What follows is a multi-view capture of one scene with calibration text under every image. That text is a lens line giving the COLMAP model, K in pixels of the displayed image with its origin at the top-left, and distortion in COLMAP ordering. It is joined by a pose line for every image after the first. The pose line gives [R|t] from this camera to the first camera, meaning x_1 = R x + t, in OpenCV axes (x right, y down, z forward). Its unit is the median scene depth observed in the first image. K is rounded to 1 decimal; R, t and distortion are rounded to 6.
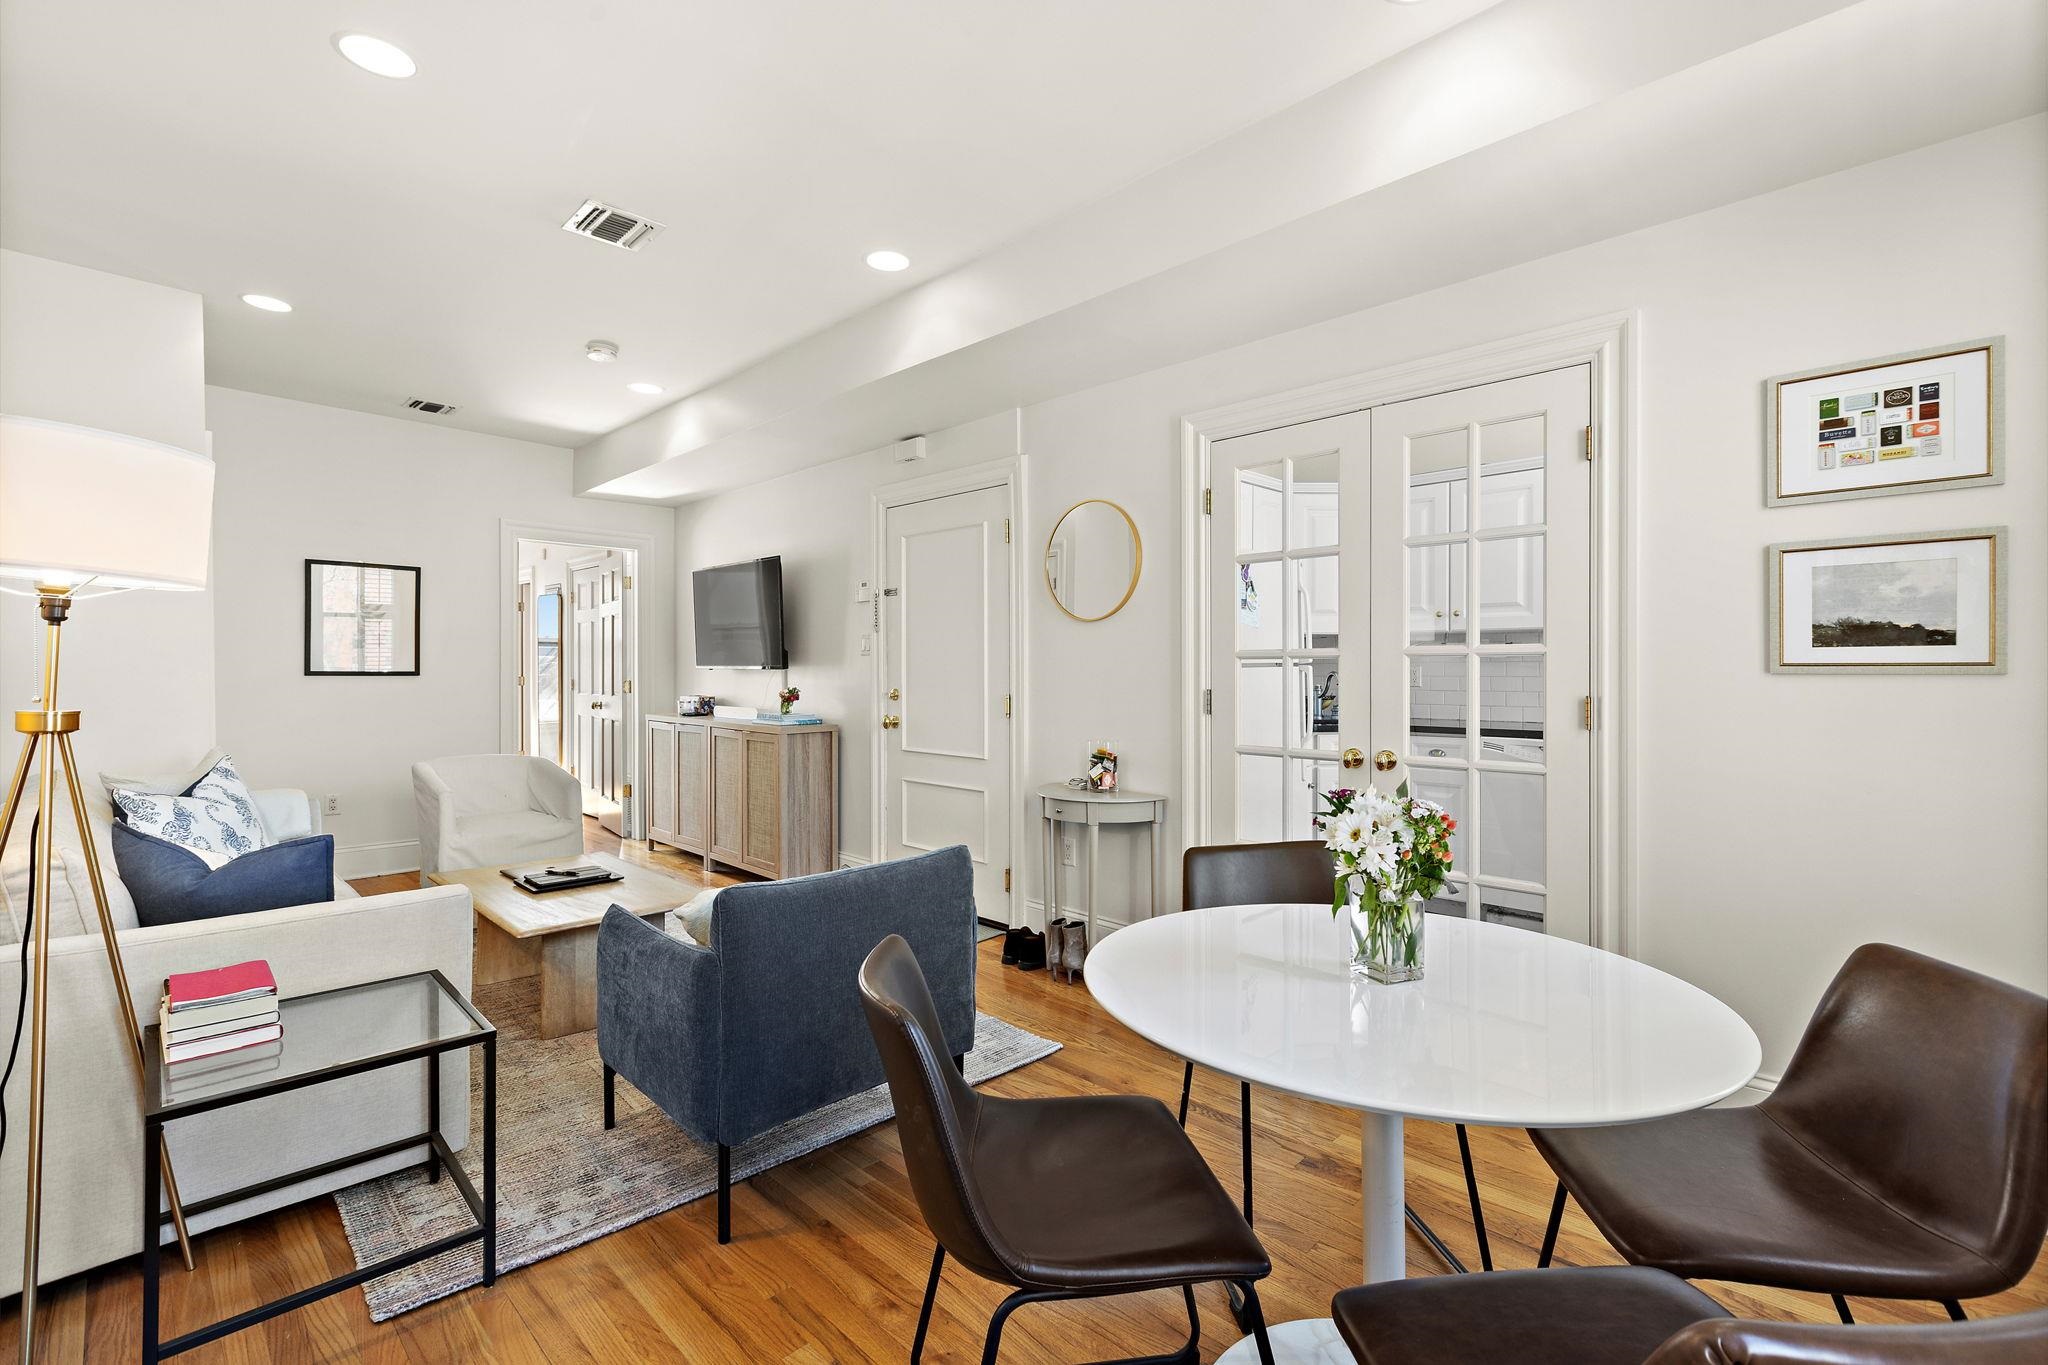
lens RADIAL K [[908.3, 0, 1012.2], [0, 908.3, 673.9], [0, 0, 1]] dist [-0.003322, 0.000987]
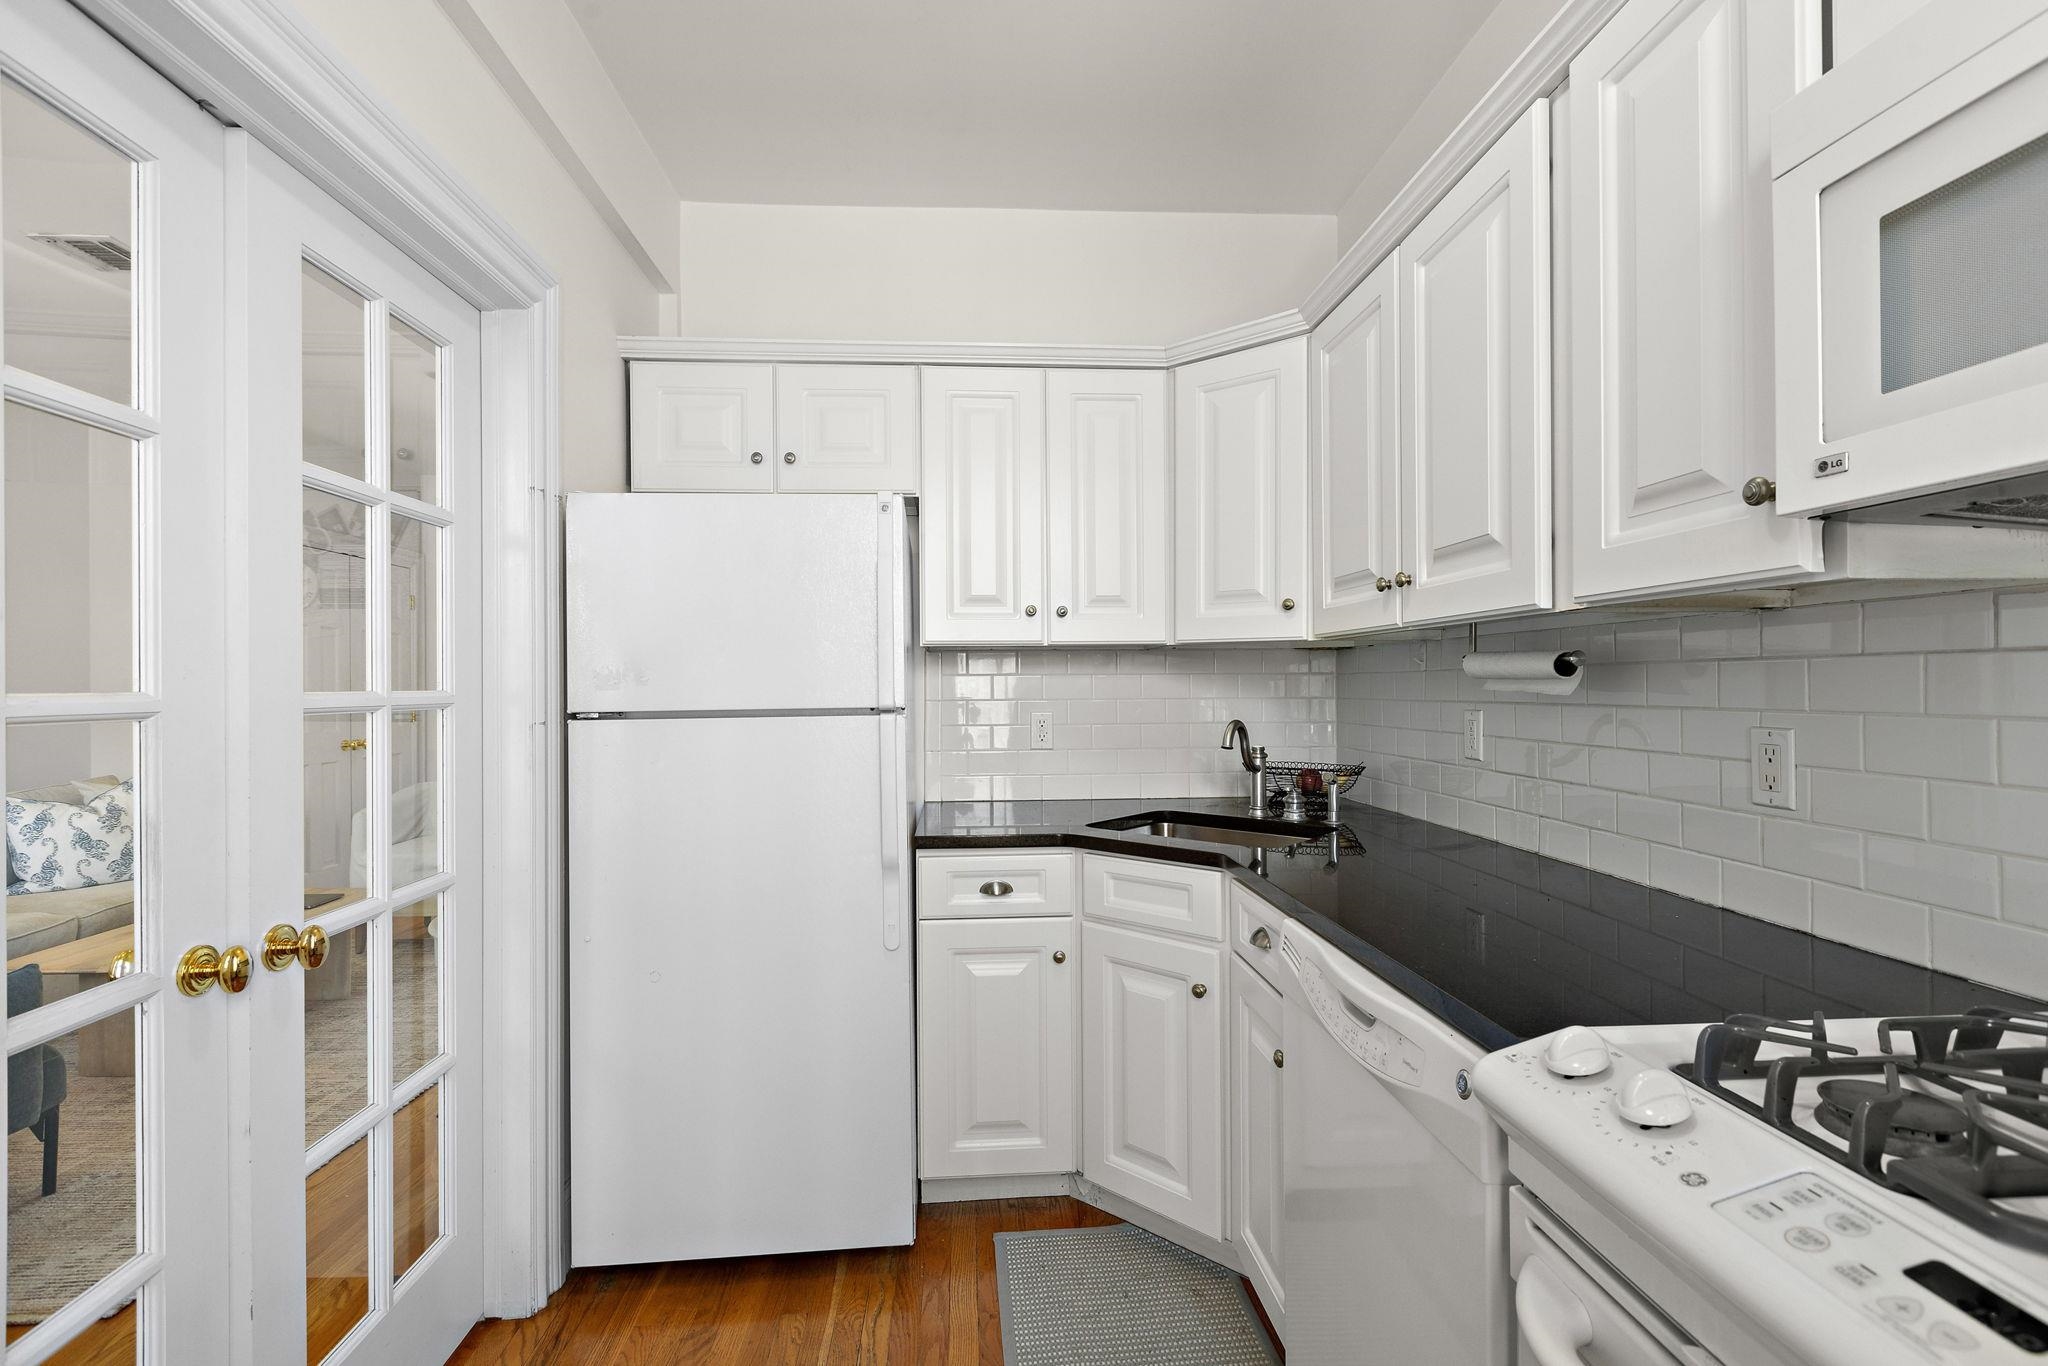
lens RADIAL K [[908.3, 0, 1014.0], [0, 908.3, 682.3], [0, 0, 1]] dist [-0.003322, 0.000987]
pose [[0.750261, -0.003544, -0.661132, 0.559741], [-0.000223, 0.999984, -0.005613, -0.018122], [0.661141, 0.004359, 0.750249, 0.553370]]
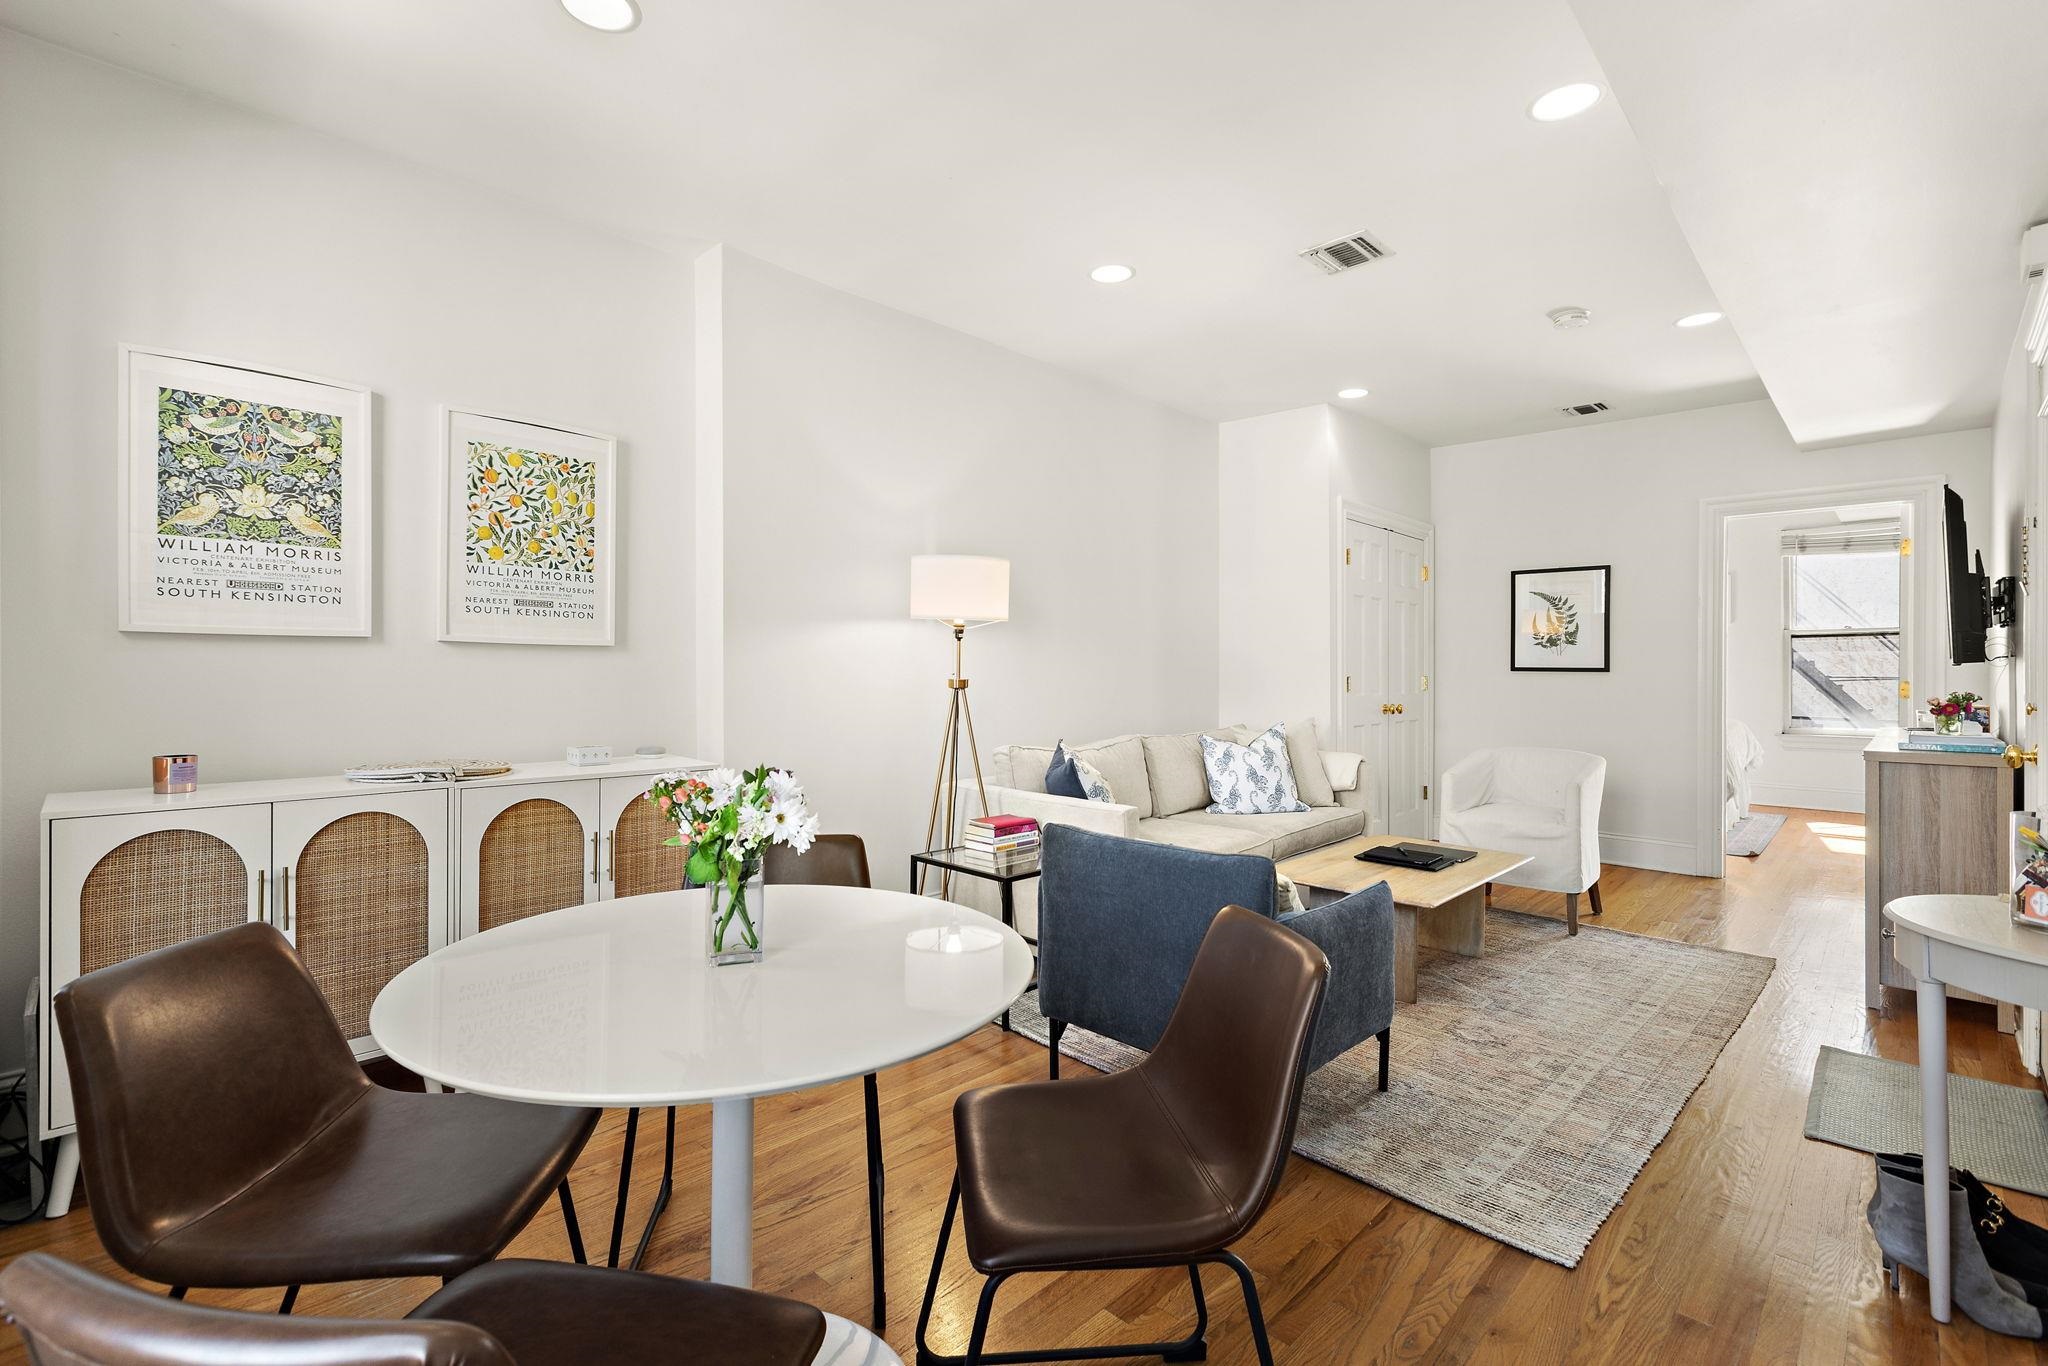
lens RADIAL K [[908.3, 0, 1017.2], [0, 908.3, 675.1], [0, 0, 1]] dist [-0.003322, 0.000987]
pose [[0.004762, 0.006226, -0.999969, 0.392198], [-0.008429, 0.999945, 0.006186, 0.005119], [0.999953, 0.008399, 0.004814, 0.364600]]
